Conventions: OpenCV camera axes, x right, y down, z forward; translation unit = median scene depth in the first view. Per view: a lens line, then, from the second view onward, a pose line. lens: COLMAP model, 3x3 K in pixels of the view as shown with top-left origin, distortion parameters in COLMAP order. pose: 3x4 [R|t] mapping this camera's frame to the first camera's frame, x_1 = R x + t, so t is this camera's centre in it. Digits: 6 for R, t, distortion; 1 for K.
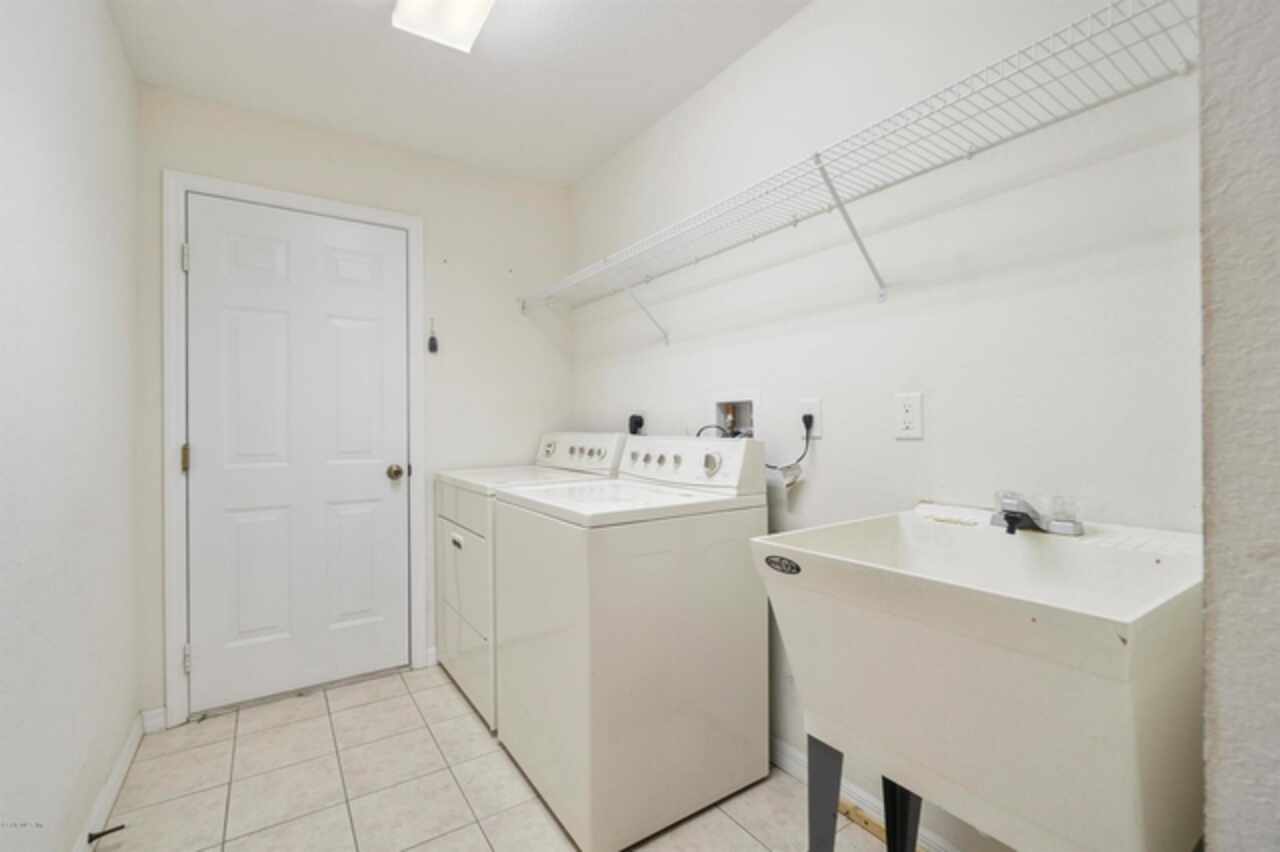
lens RADIAL K [[563.9, 0, 635.7], [0, 563.9, 424.9], [0, 0, 1]] dist [0.000238, -0.006444]
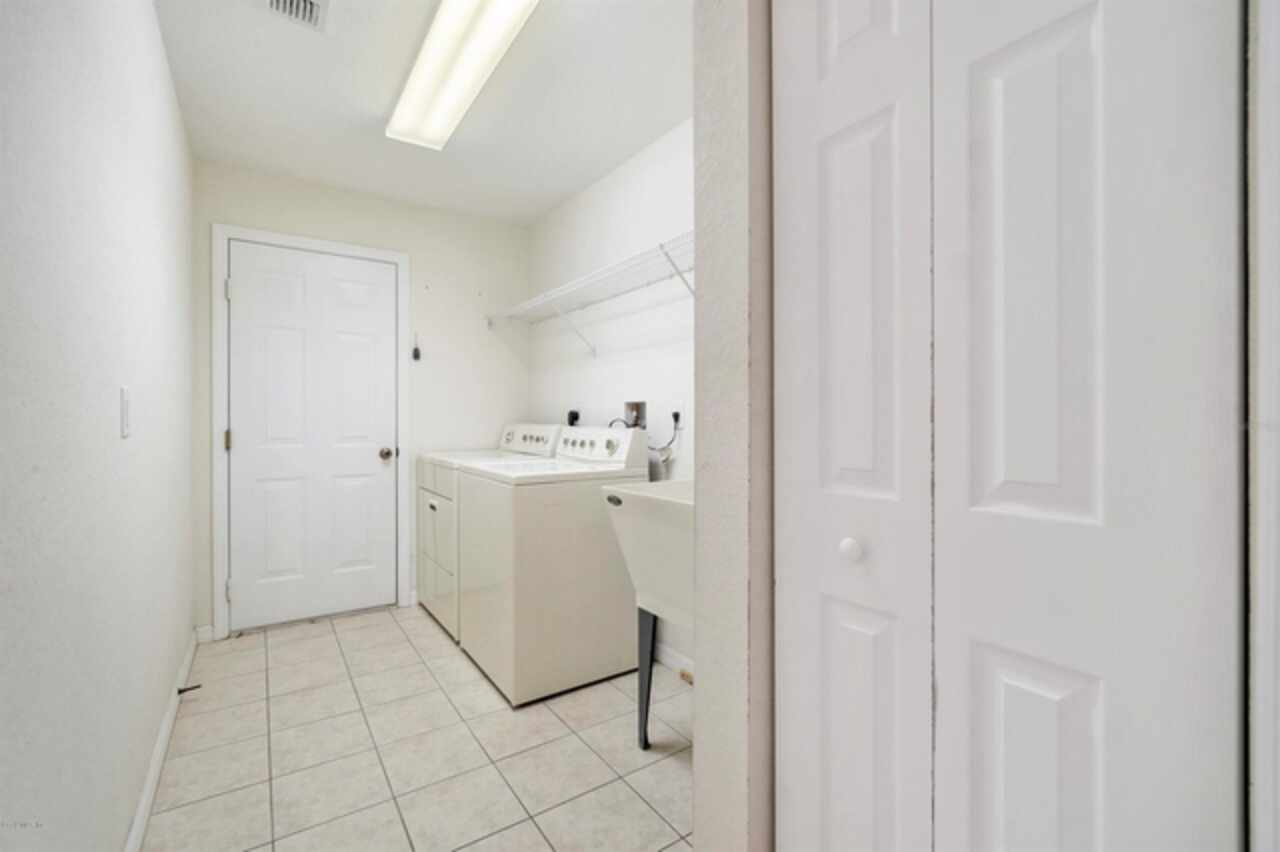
lens RADIAL K [[563.9, 0, 635.7], [0, 563.9, 424.9], [0, 0, 1]] dist [0.000238, -0.006444]
pose [[0.999852, 0.009364, 0.014418, 0.145800], [-0.009508, 0.999905, 0.009969, 0.000805], [-0.014323, -0.010105, 0.999846, -0.346274]]
